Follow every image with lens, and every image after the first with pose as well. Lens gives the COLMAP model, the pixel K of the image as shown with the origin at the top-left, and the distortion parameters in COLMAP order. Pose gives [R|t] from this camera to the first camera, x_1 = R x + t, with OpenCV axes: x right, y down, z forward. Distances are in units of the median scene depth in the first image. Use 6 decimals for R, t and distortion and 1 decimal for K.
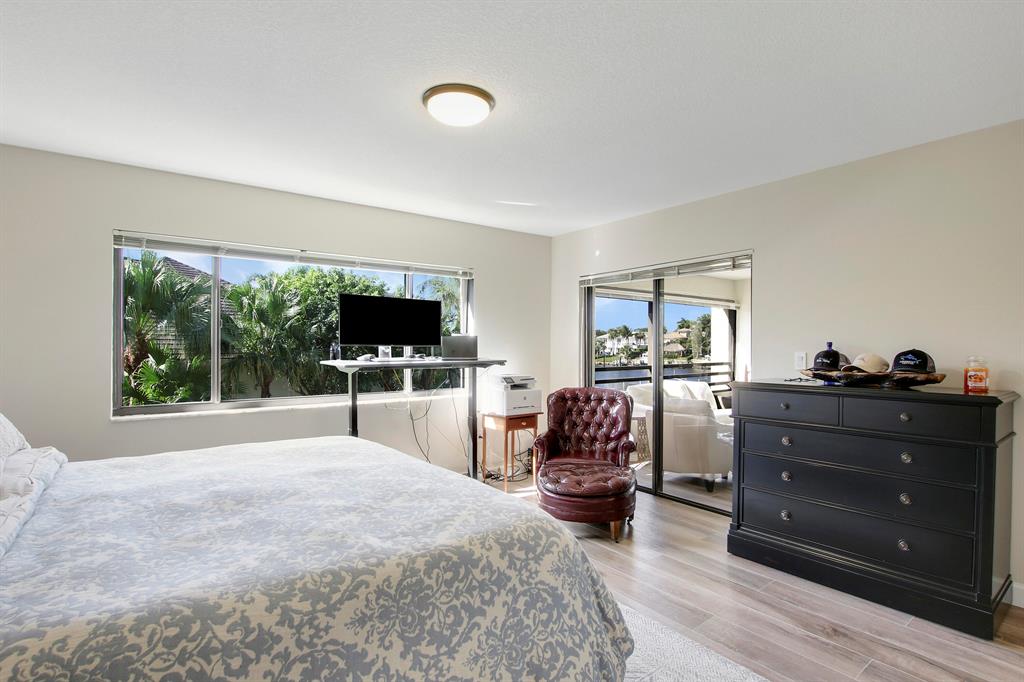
lens RADIAL K [[508.4, 0, 519.2], [0, 508.4, 347.5], [0, 0, 1]] dist [-0.025525, 0.002690]
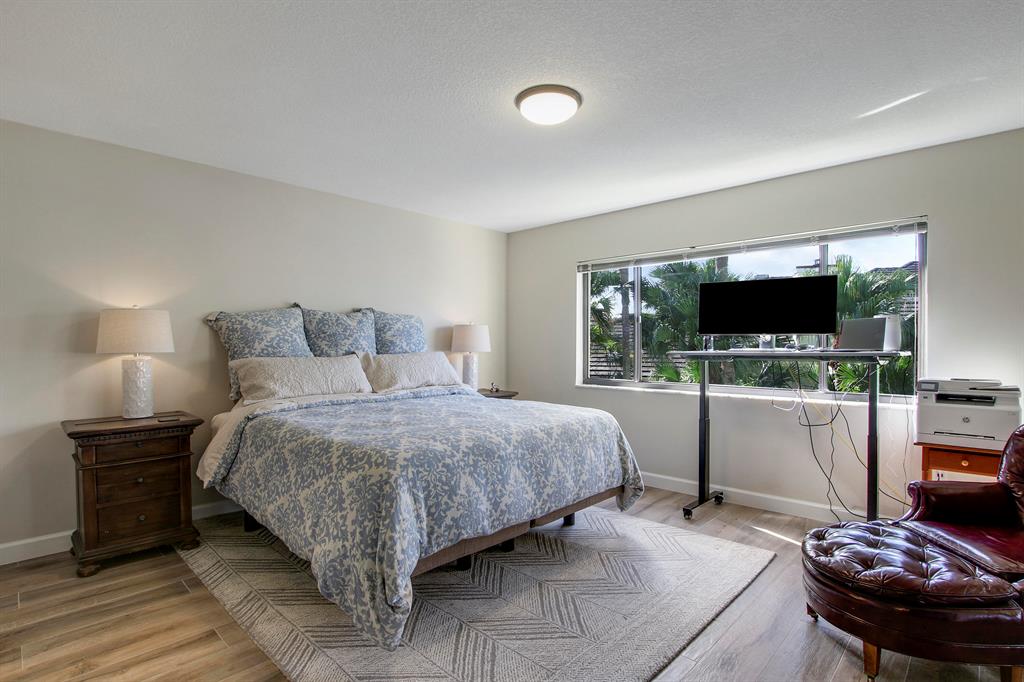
lens RADIAL K [[508.4, 0, 516.5], [0, 508.4, 337.6], [0, 0, 1]] dist [-0.025525, 0.002690]
pose [[0.145974, -0.017784, -0.989129, 0.603438], [-0.008151, 0.999783, -0.019179, 0.025046], [0.989255, 0.010862, 0.145797, 0.493557]]
